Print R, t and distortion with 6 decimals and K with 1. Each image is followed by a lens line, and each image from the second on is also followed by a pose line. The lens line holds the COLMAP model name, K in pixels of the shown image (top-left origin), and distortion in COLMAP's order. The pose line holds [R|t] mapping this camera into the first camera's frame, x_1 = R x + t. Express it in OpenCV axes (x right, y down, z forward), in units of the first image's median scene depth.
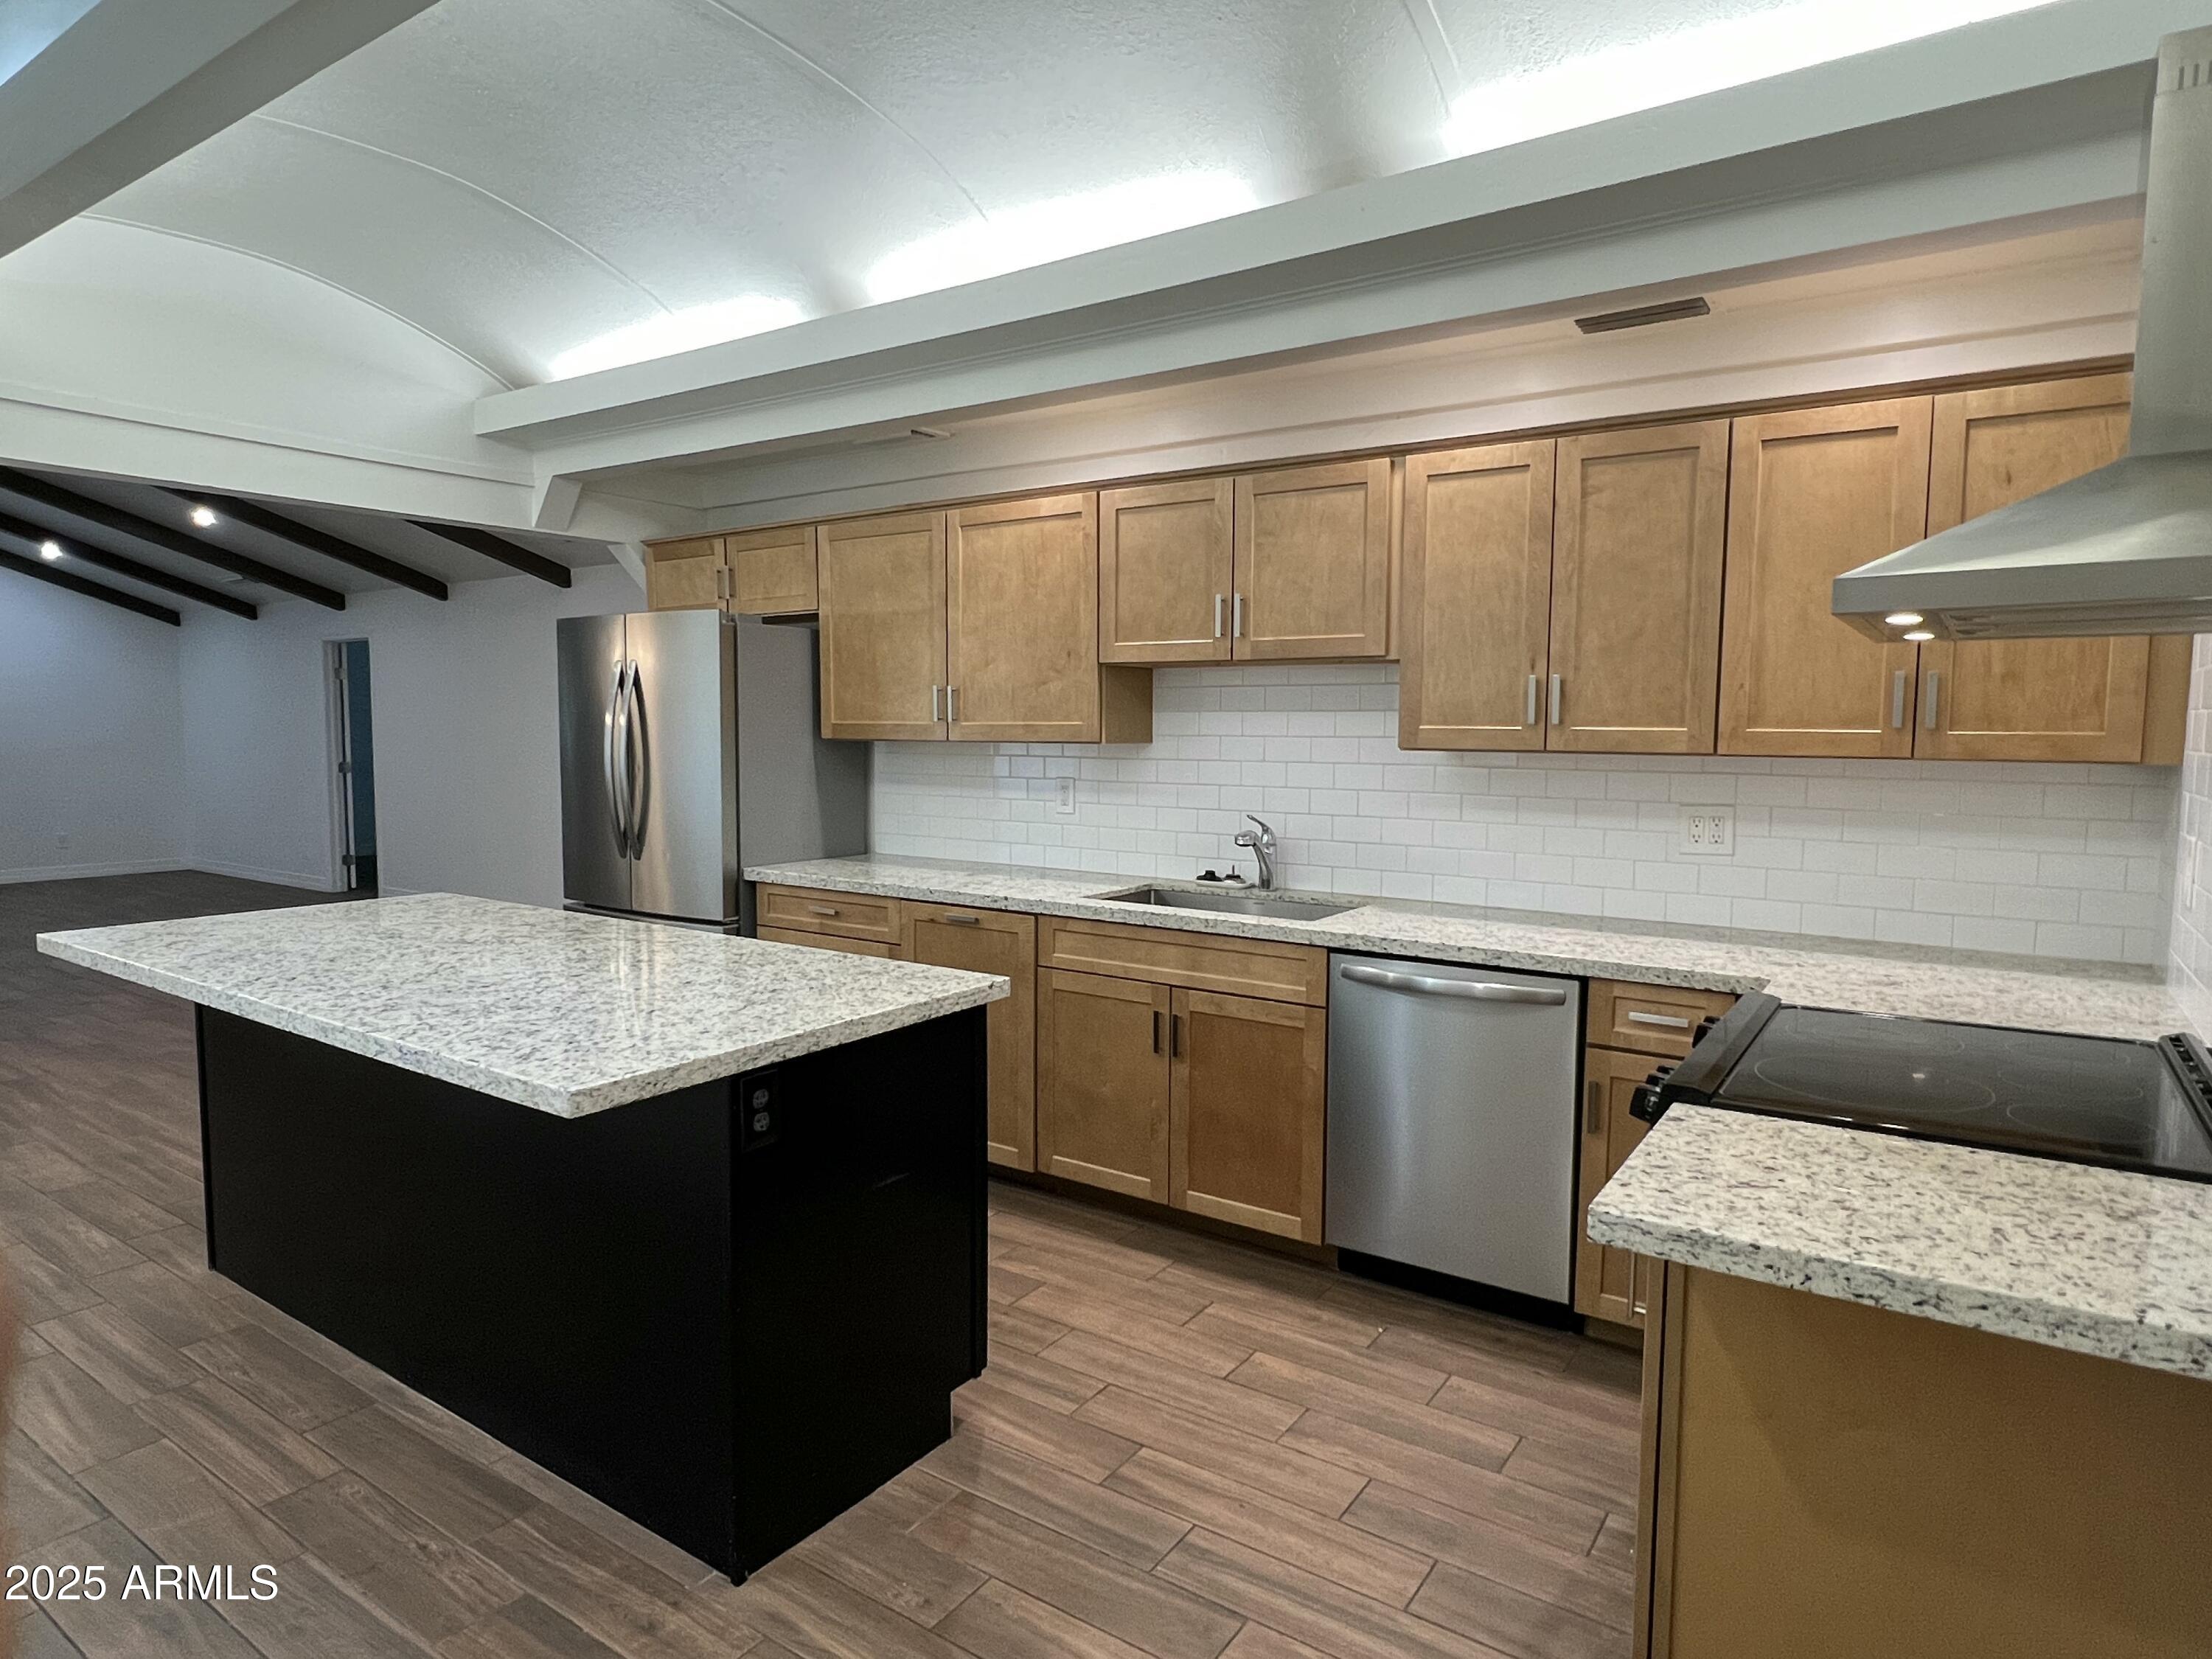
lens RADIAL K [[1270.9, 0, 1091.4], [0, 1270.9, 833.0], [0, 0, 1]] dist [0.001856, -0.005427]
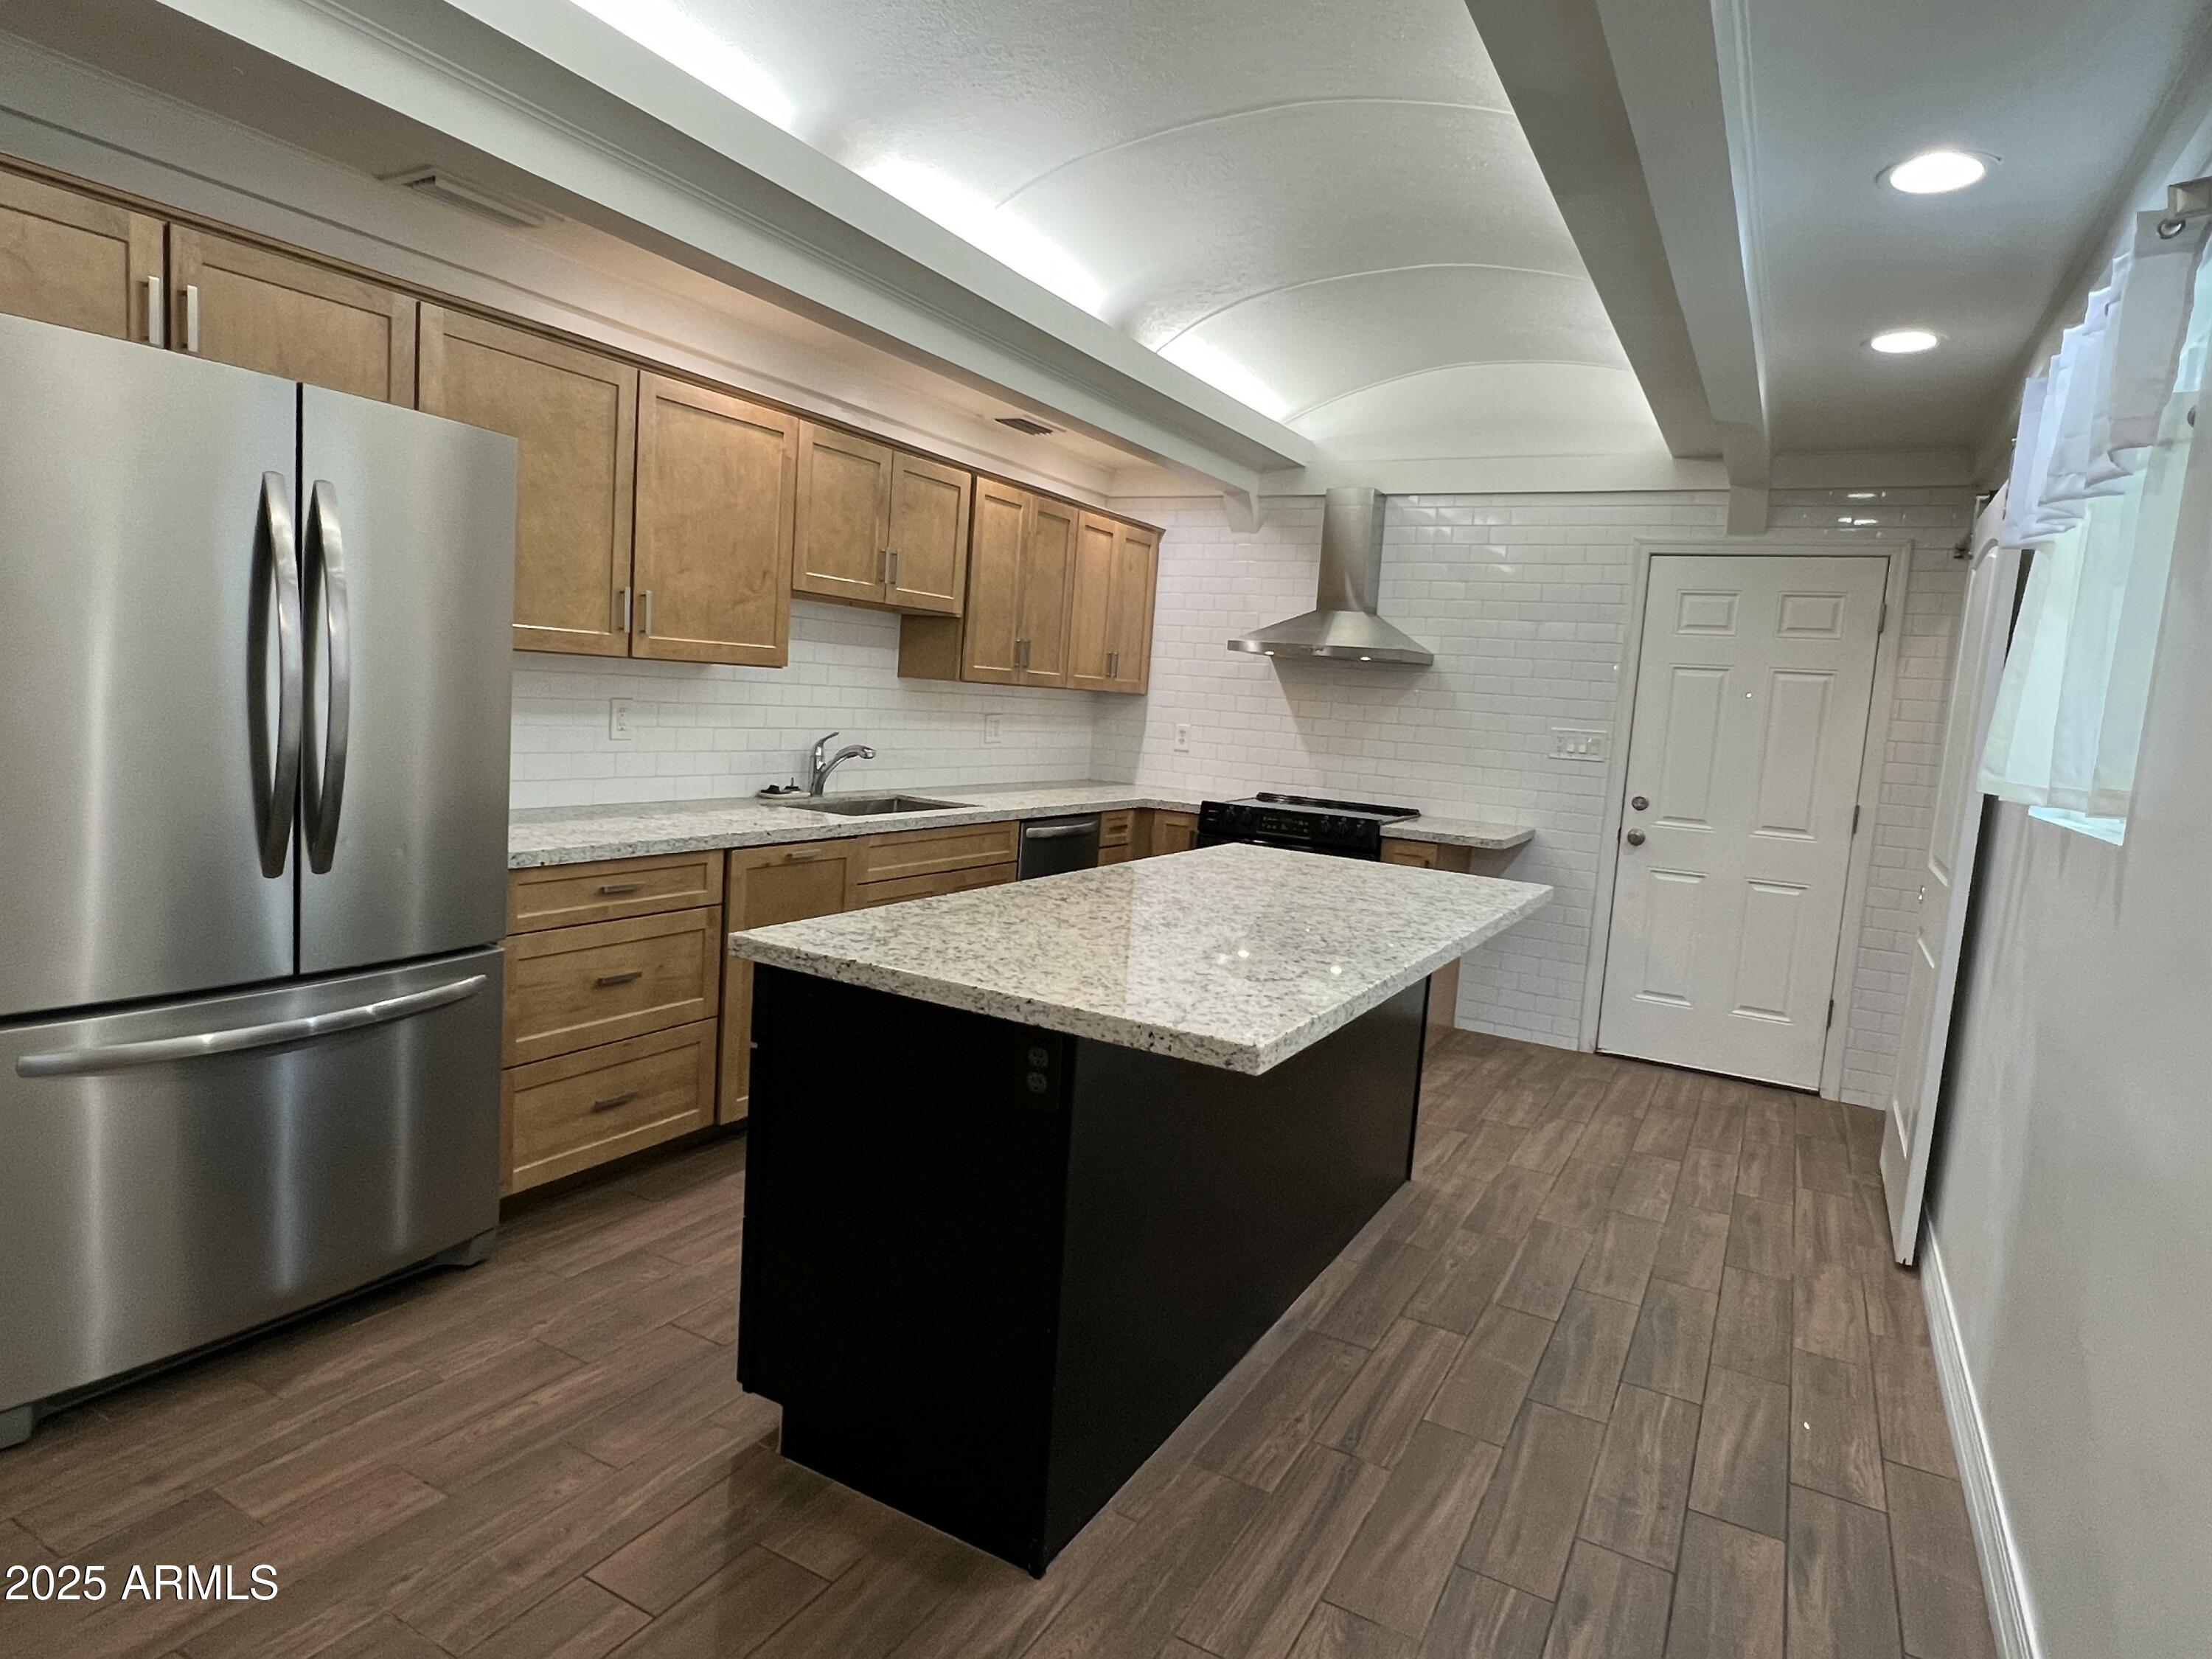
lens RADIAL K [[1270.9, 0, 1093.0], [0, 1270.9, 827.5], [0, 0, 1]] dist [0.001856, -0.005427]
pose [[-0.092693, -0.120706, 0.988351, -1.490068], [0.014311, 0.992361, 0.122538, -0.093514], [-0.995592, 0.025503, -0.090258, 1.222883]]
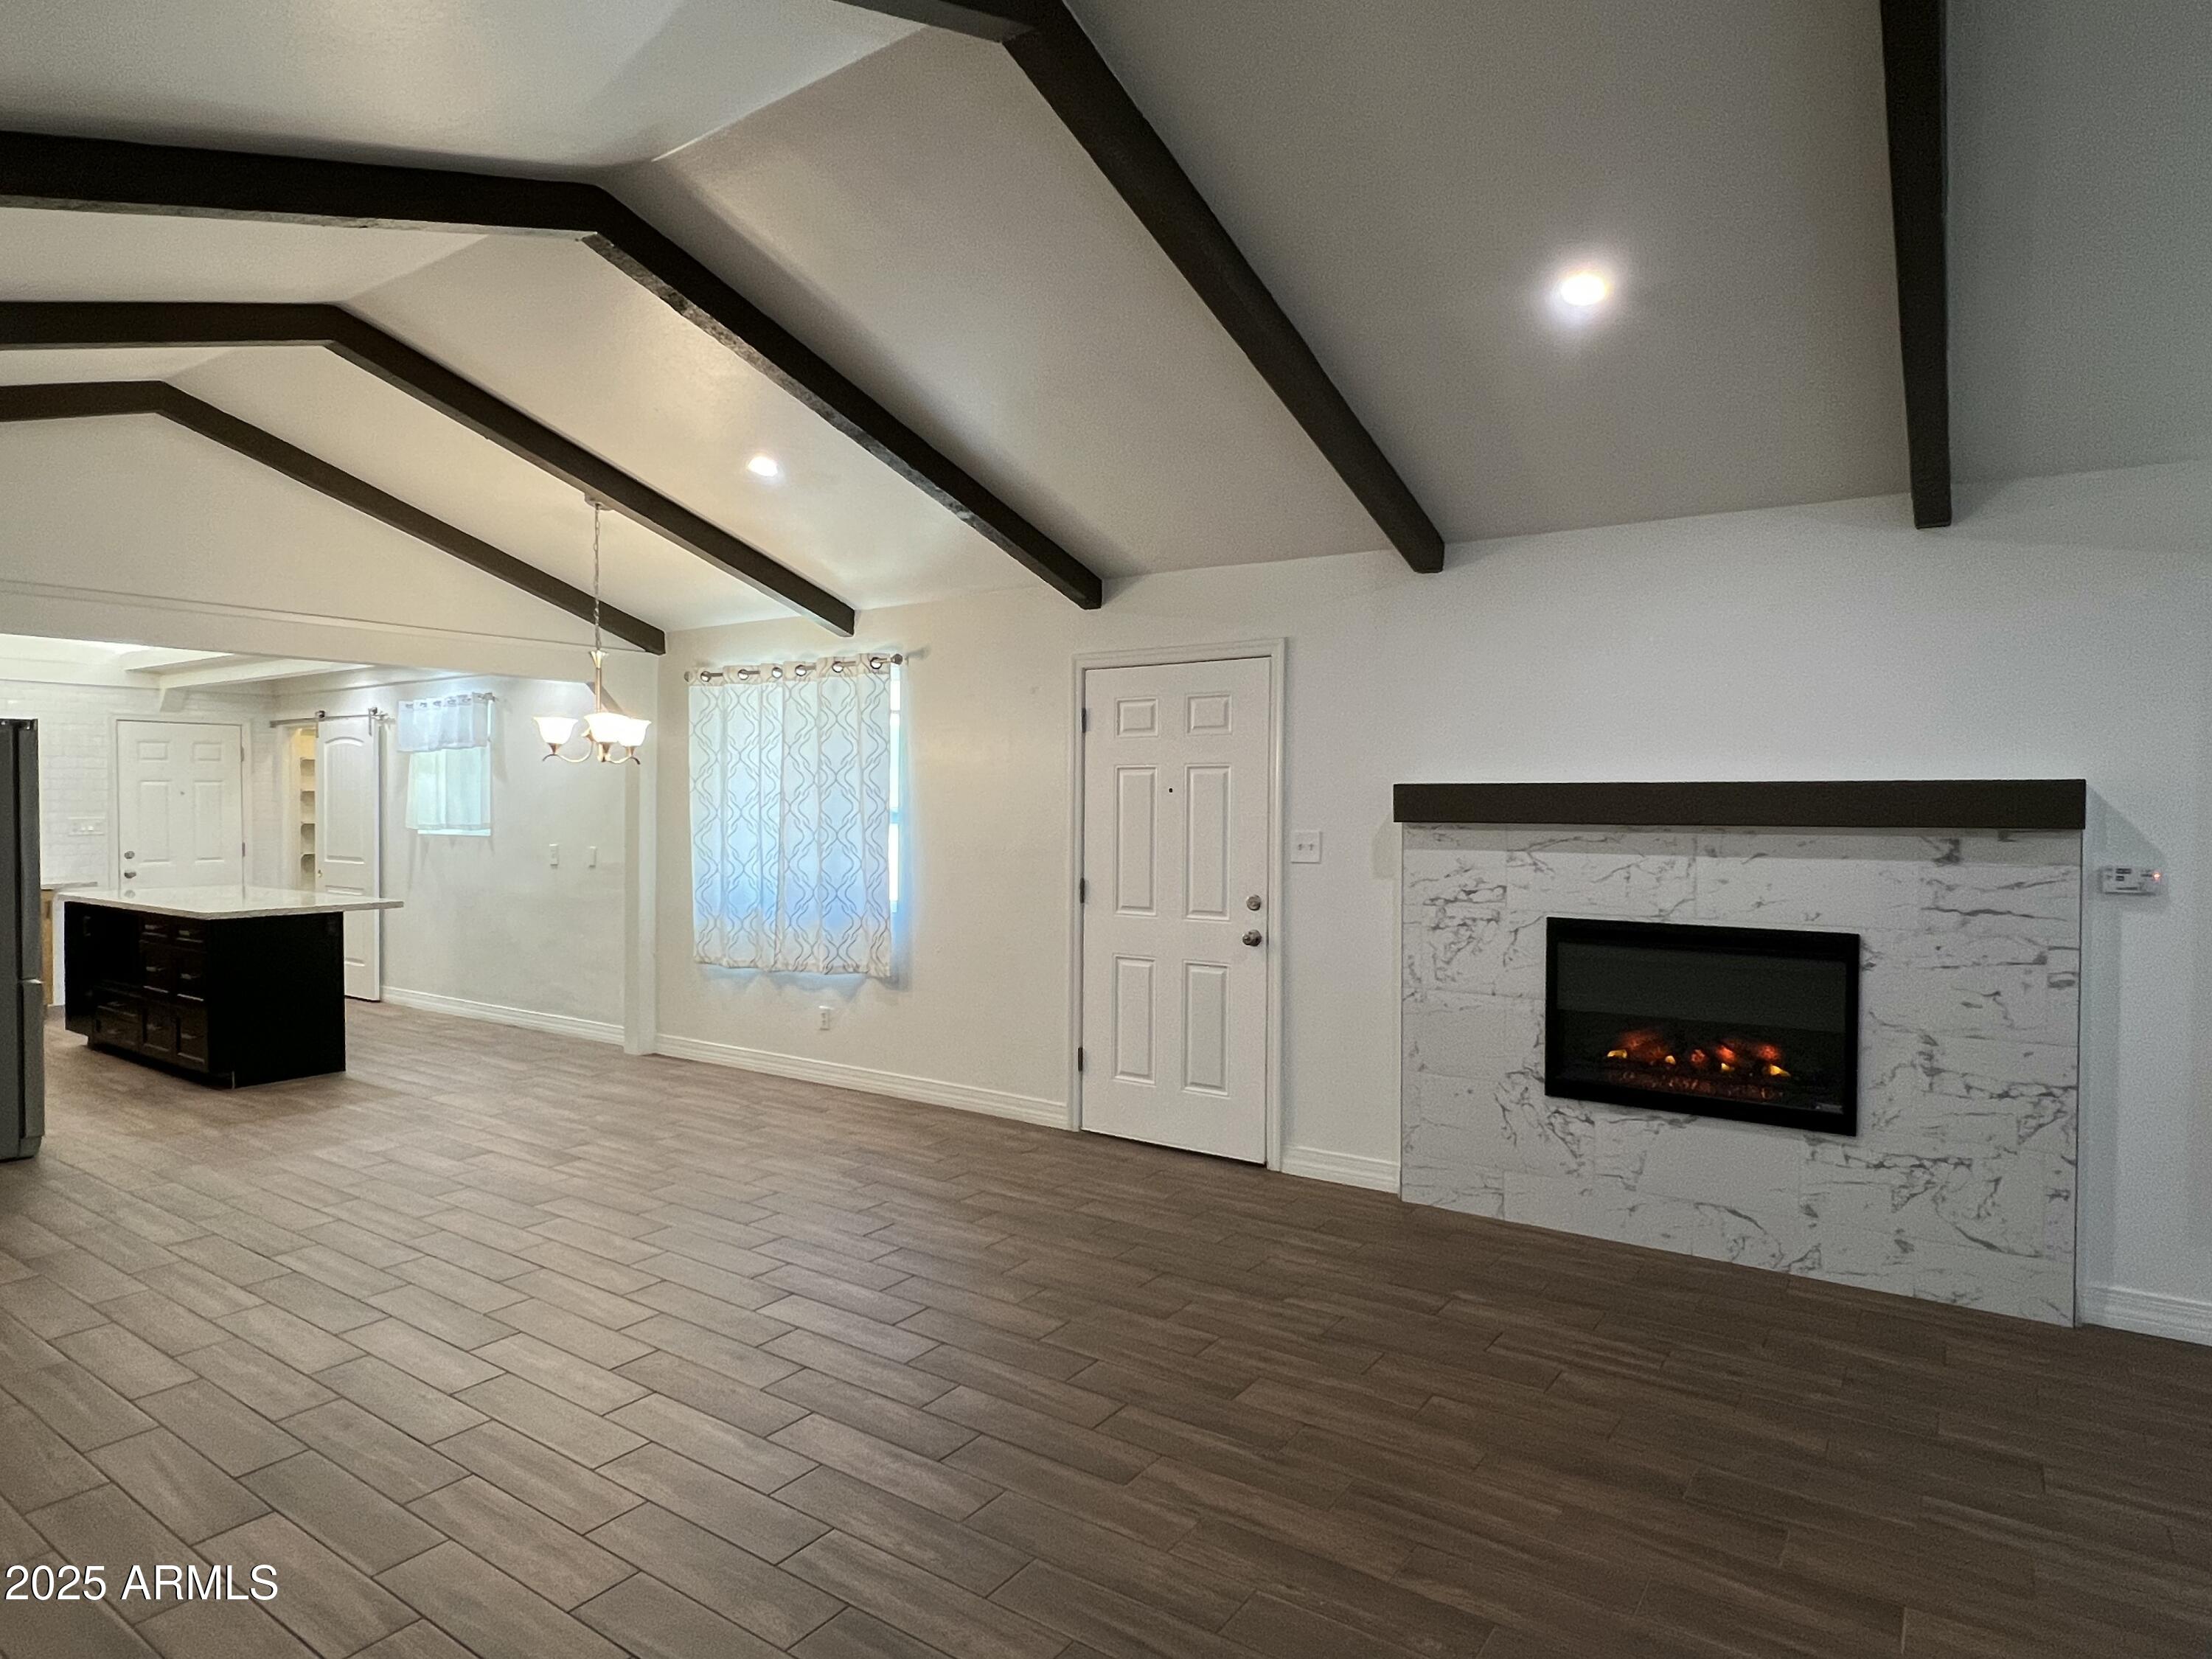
lens RADIAL K [[1270.9, 0, 1092.8], [0, 1270.9, 824.6], [0, 0, 1]] dist [0.001856, -0.005427]
pose [[-0.999949, -0.007266, 0.006950, -2.342051], [-0.006505, 0.994573, 0.103833, -0.344993], [-0.007667, 0.103783, -0.994570, 3.658639]]
